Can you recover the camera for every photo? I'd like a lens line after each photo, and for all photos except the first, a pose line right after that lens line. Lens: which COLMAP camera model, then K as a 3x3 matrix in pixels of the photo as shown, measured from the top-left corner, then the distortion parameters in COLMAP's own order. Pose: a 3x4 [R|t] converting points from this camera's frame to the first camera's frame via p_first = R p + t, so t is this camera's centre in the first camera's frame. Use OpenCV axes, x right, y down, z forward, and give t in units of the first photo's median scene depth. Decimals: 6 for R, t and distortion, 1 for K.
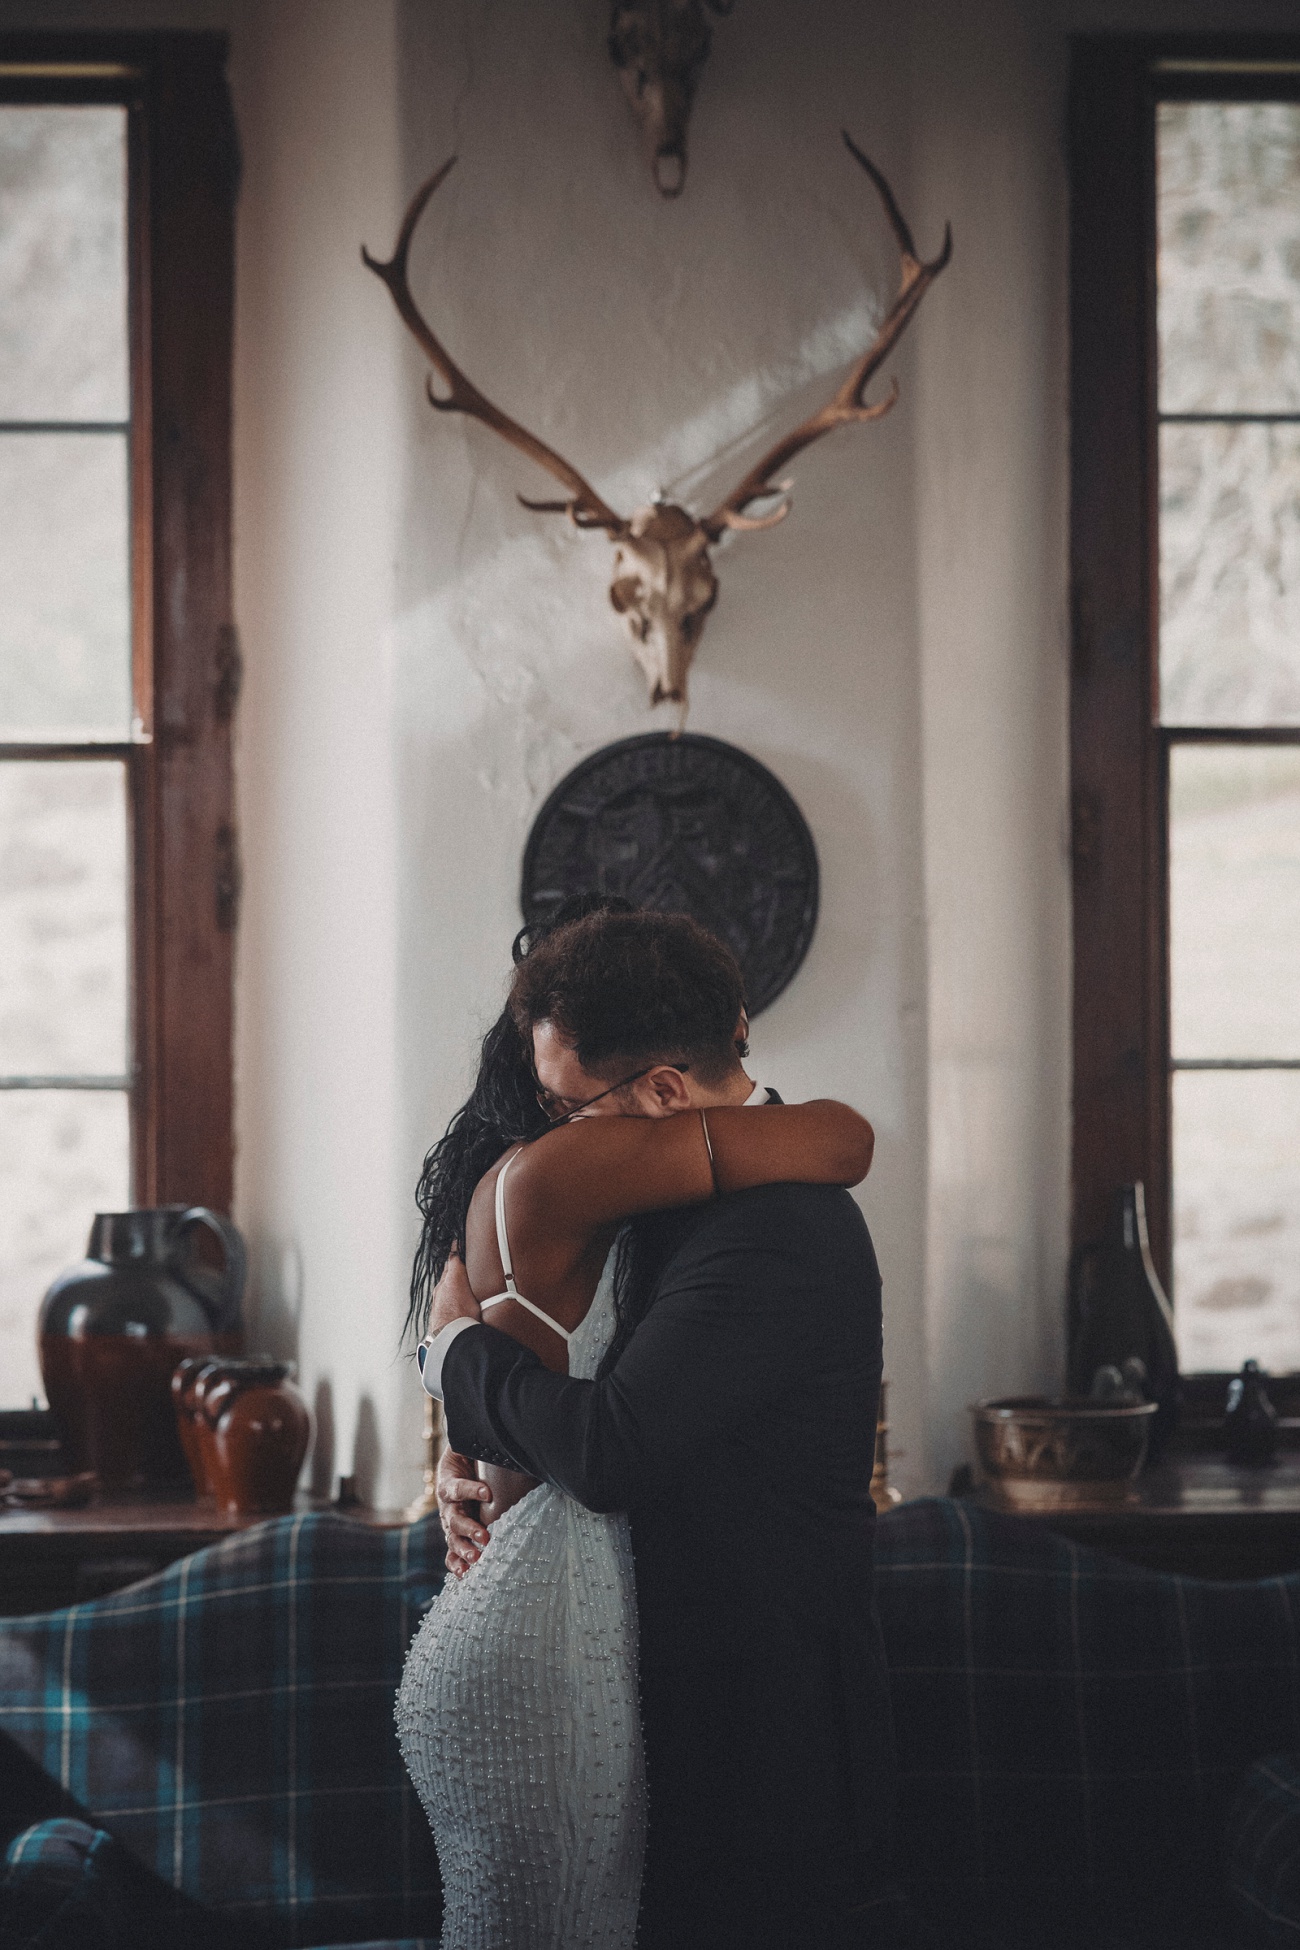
lens RADIAL K [[4803.1, 0, 650.0], [0, 4803.1, 975.0], [0, 0, 1]] dist [0.076447, 0.218491]
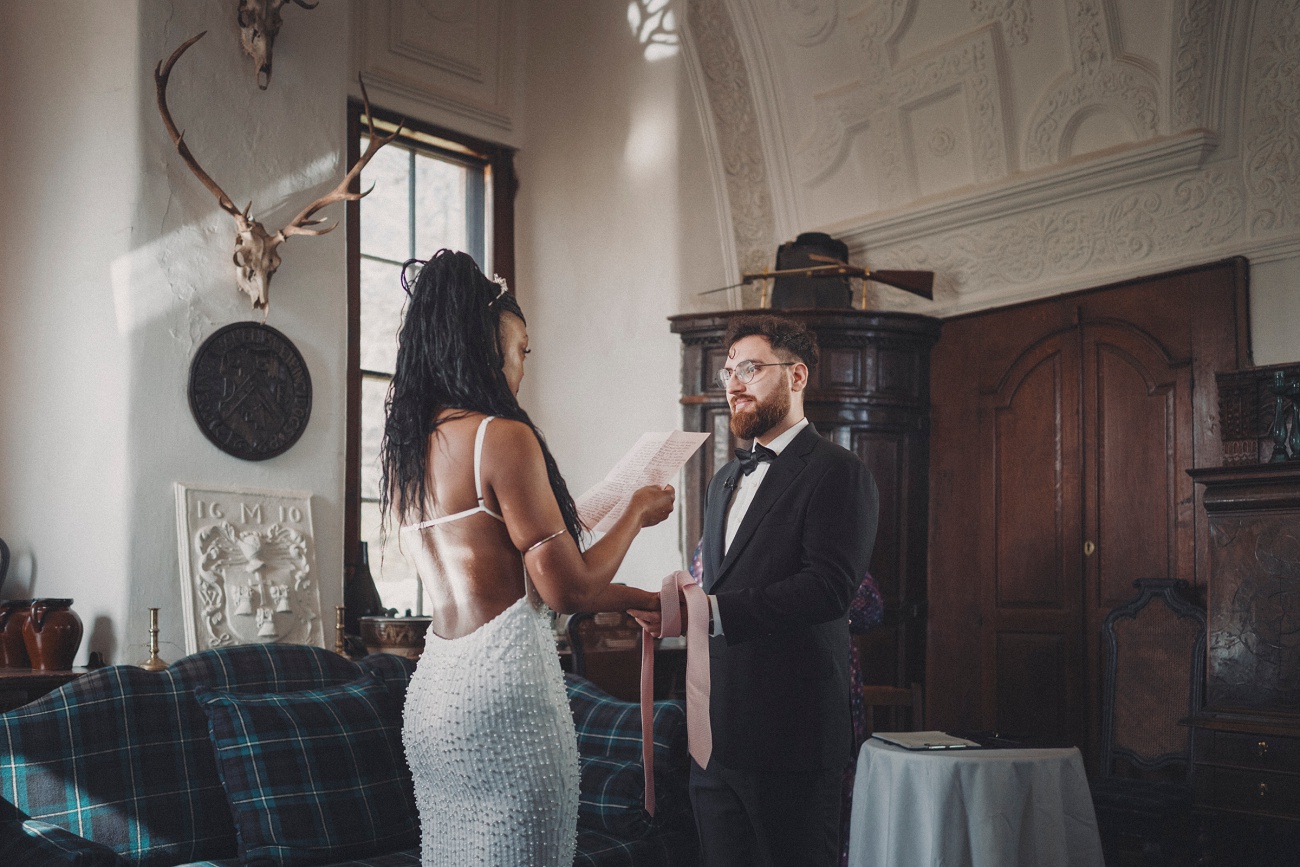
lens RADIAL K [[1271.7, 0, 623.2], [0, 1271.7, 563.0], [0, 0, 1]] dist [0.004685, -0.000086]
pose [[0.781000, 0.026856, 0.623954, -0.232653], [-0.012884, 0.999555, -0.026895, 0.077071], [-0.624398, 0.012966, 0.780998, 0.421401]]
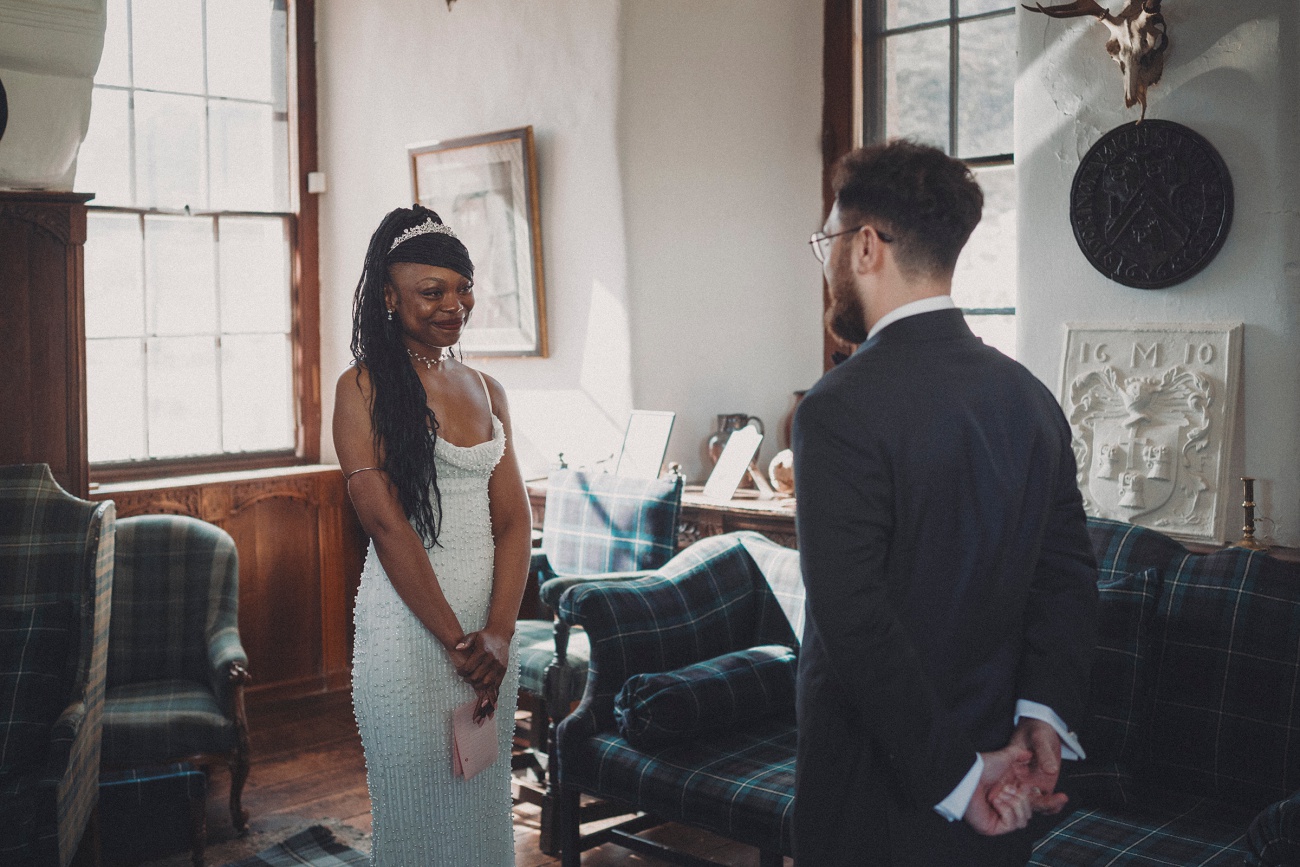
lens RADIAL K [[1438.3, 0, 556.9], [0, 1438.3, 362.2], [0, 0, 1]] dist [-0.002266, 0.005080]
pose [[0.629643, 0.019945, -0.776629, 0.293808], [0.020783, 0.998880, 0.042503, 0.014313], [0.776607, -0.042903, 0.628523, 0.470725]]
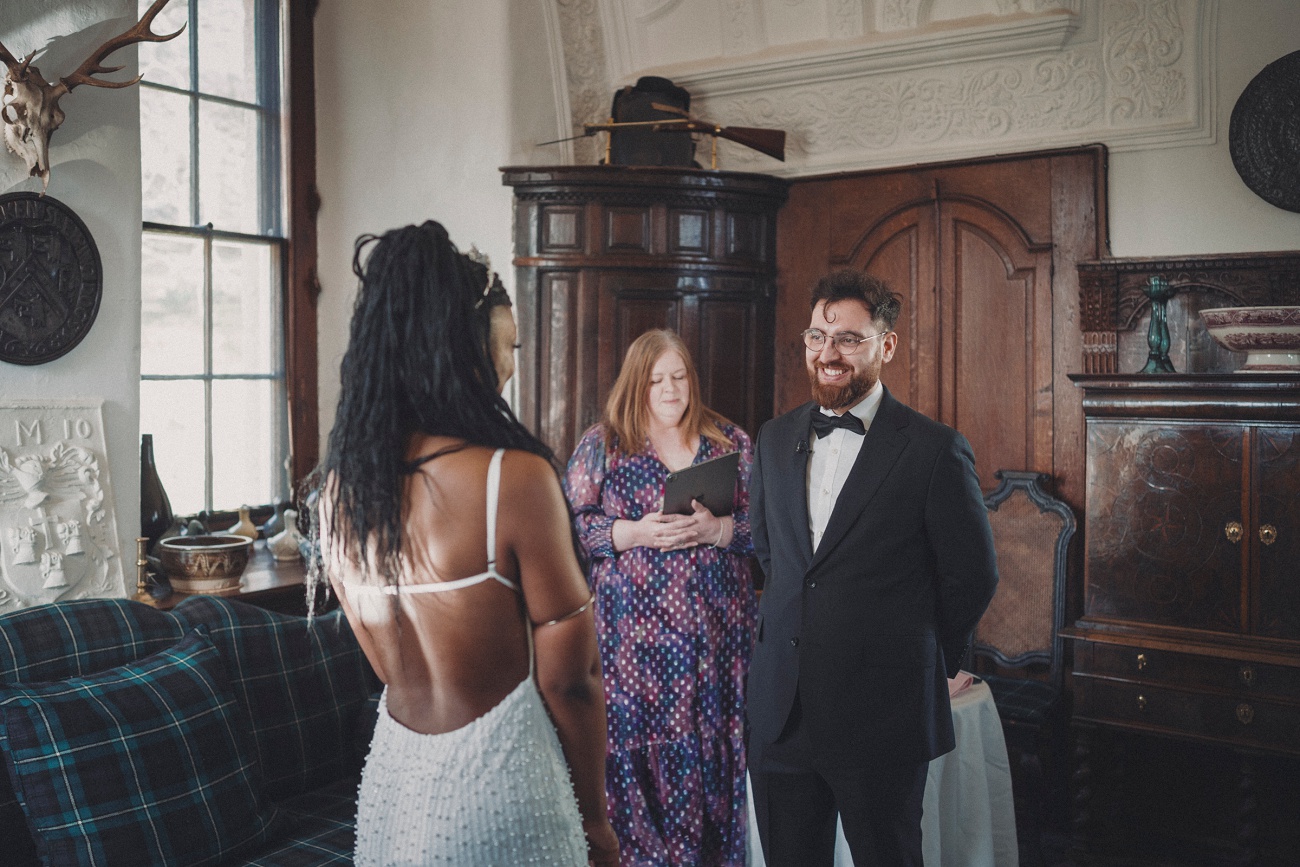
lens RADIAL K [[1297.9, 0, 650.4], [0, 1297.9, 379.1], [0, 0, 1]] dist [-0.001111, -0.028698]
pose [[0.607678, -0.000364, 0.794183, -0.242583], [-0.011846, 0.999884, 0.009523, 0.012265], [-0.794095, -0.015195, 0.607603, 0.514107]]
